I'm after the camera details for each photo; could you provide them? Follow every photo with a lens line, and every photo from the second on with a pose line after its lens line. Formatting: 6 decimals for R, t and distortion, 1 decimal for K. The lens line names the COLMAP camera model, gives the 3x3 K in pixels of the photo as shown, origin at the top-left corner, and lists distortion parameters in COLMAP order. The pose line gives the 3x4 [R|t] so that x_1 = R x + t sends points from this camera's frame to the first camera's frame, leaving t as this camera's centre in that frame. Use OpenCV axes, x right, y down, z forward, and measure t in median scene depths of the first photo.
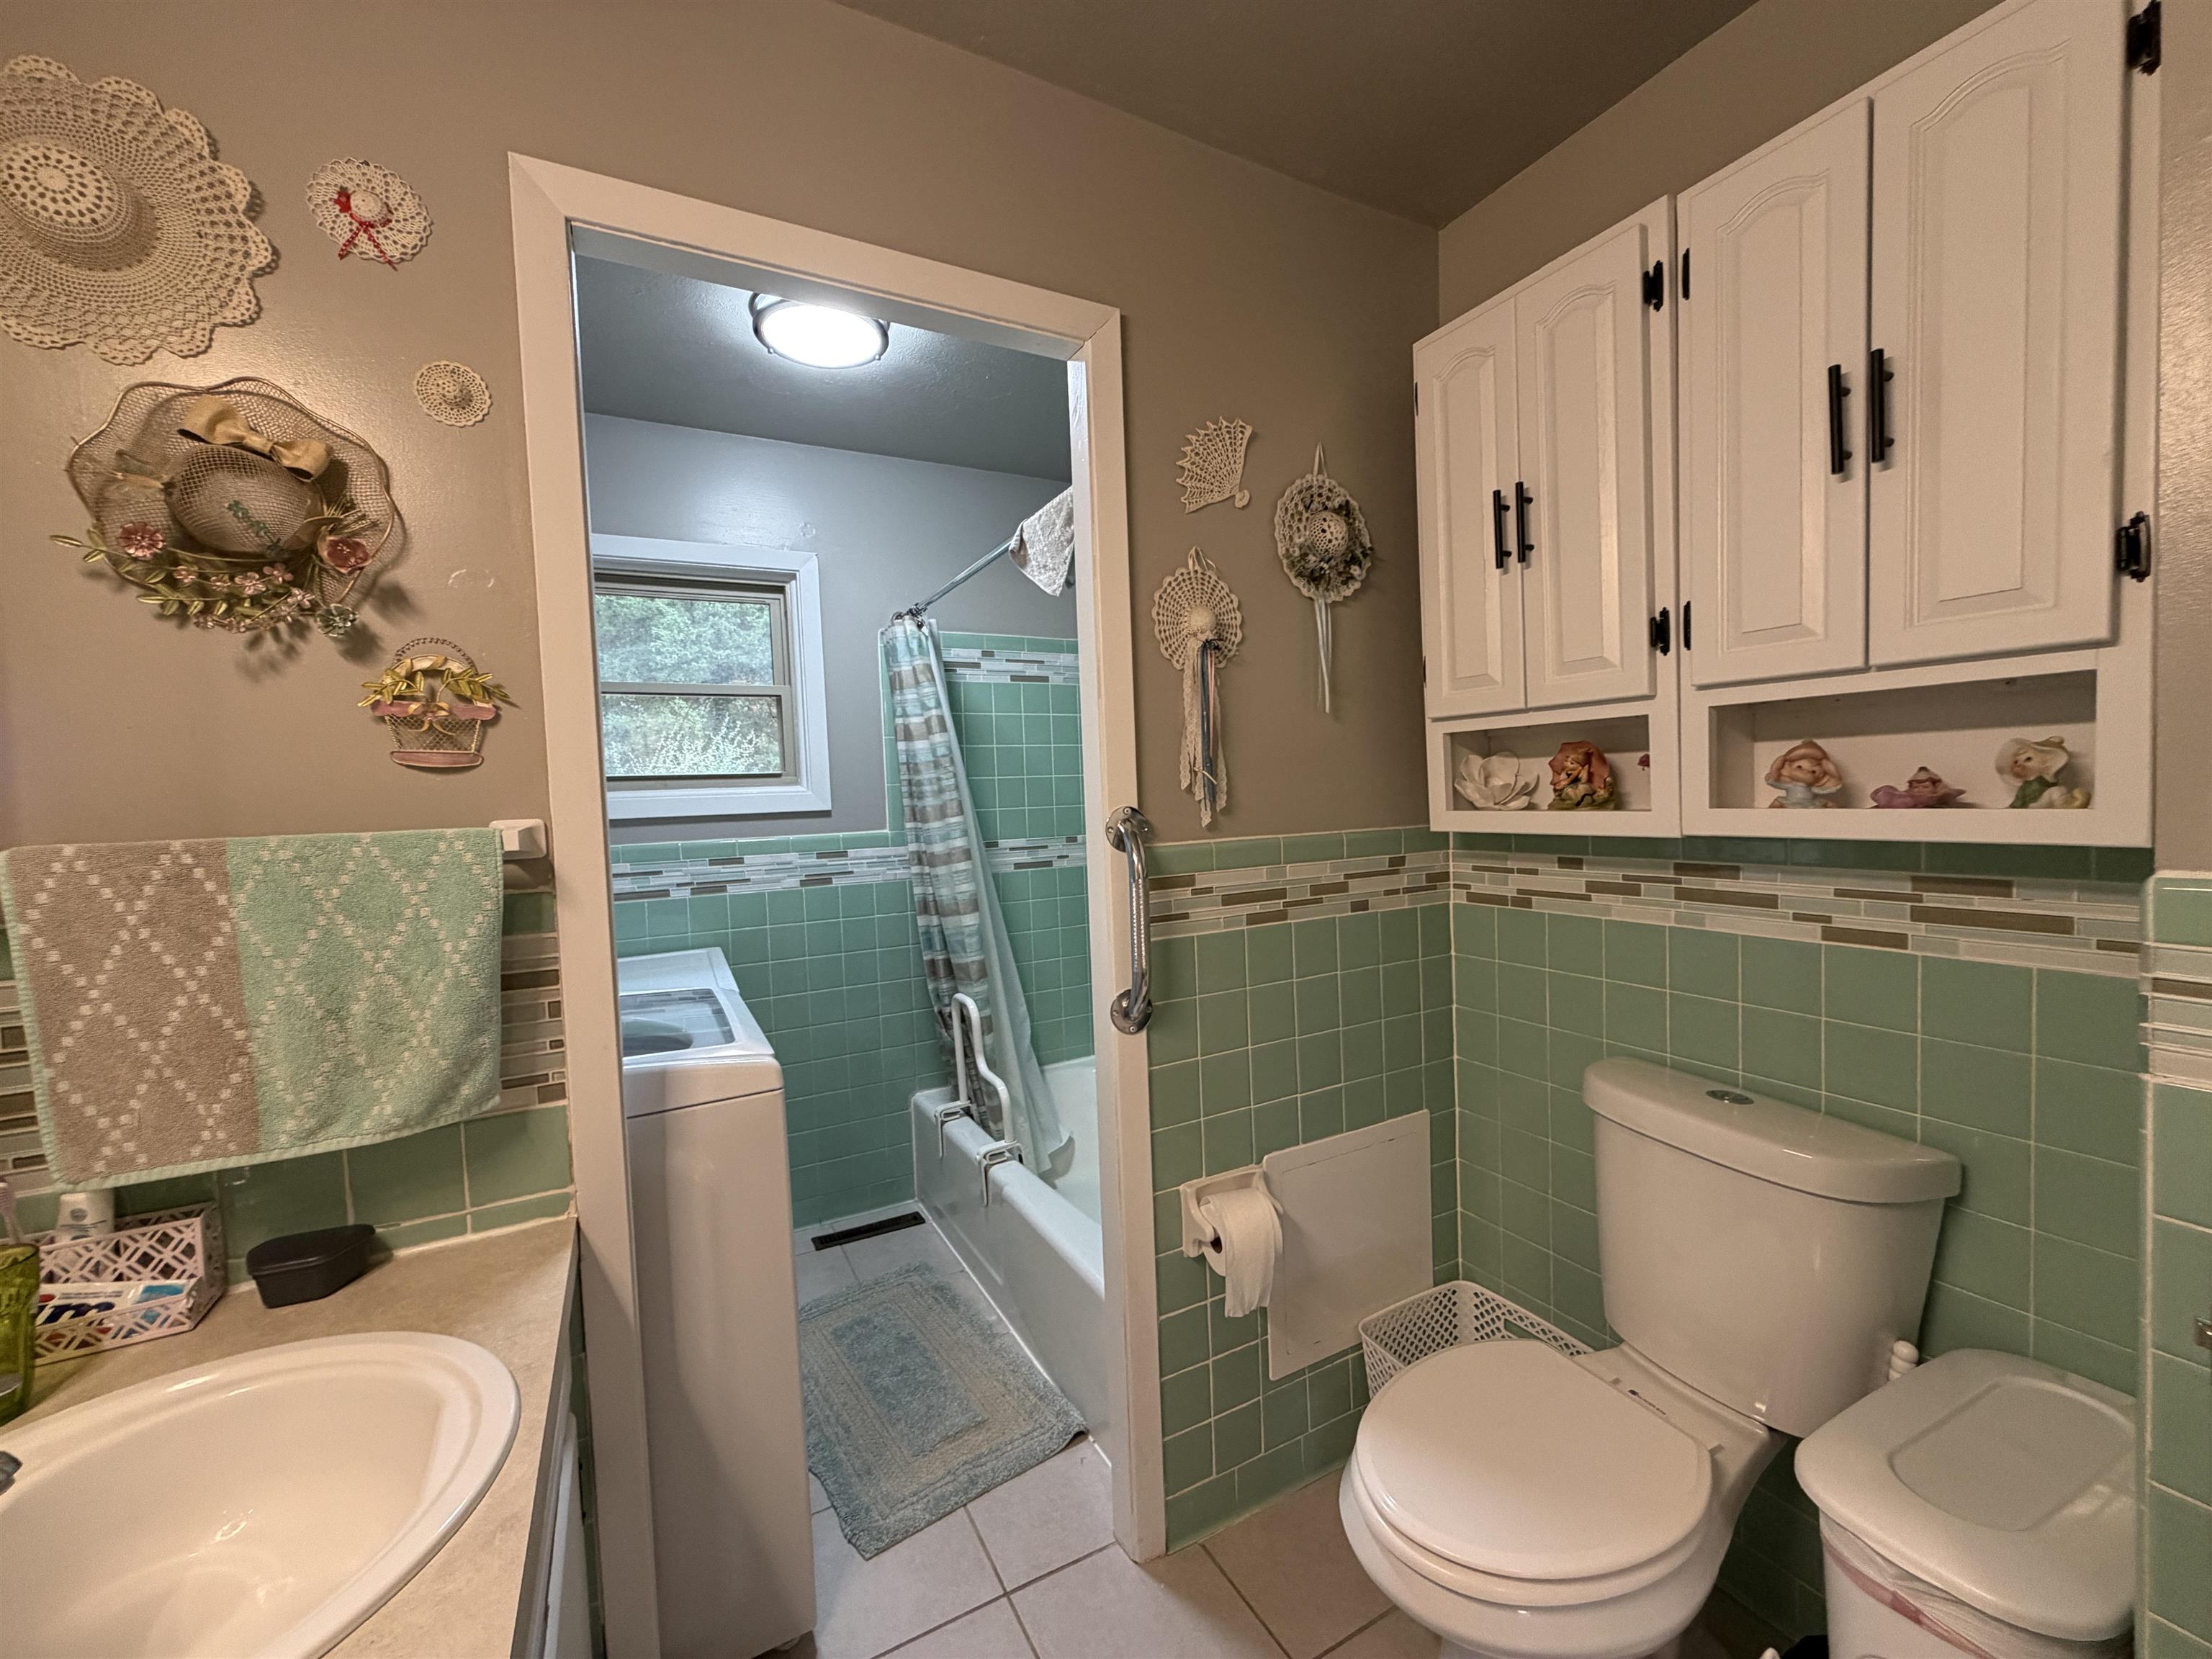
lens RADIAL K [[879.6, 0, 1106.8], [0, 879.6, 835.2], [0, 0, 1]] dist [-0.002748, -0.000151]
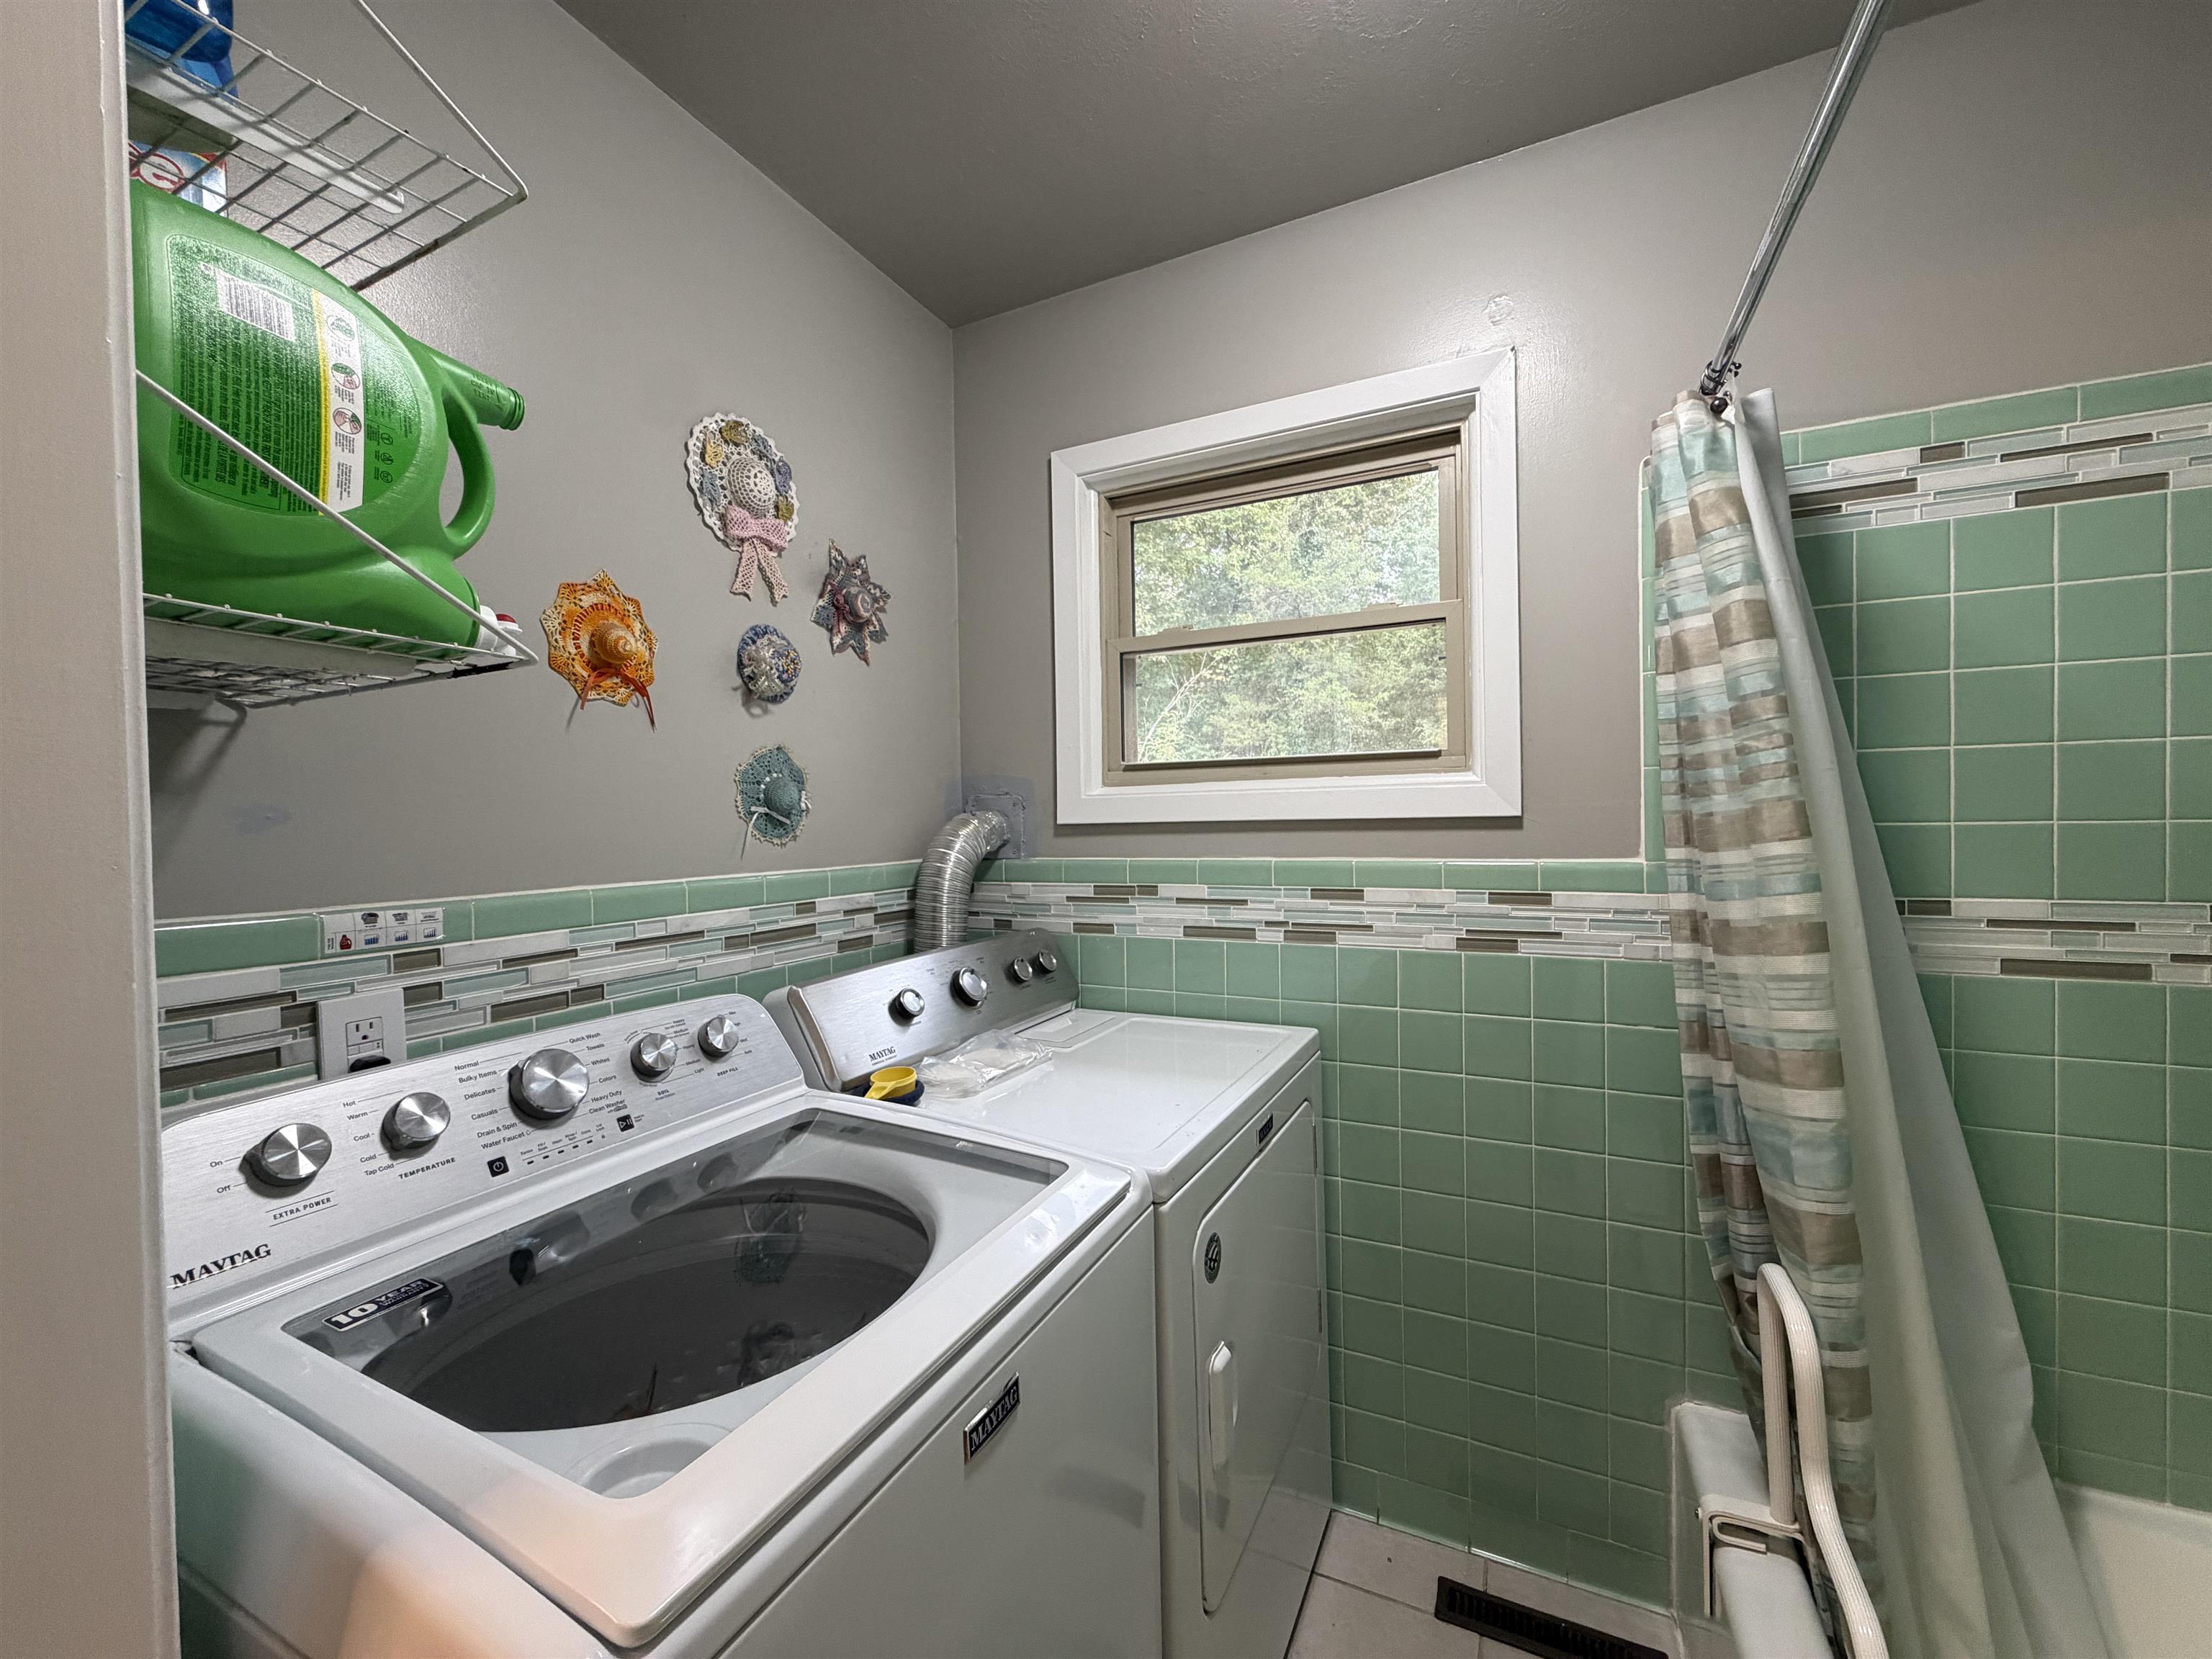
lens RADIAL K [[879.6, 0, 1094.9], [0, 879.6, 831.3], [0, 0, 1]] dist [-0.002748, -0.000151]
pose [[0.582672, 0.040485, -0.811698, -0.026936], [-0.040916, 0.998953, 0.020453, -0.020051], [0.811677, 0.021294, 0.583719, 0.483843]]
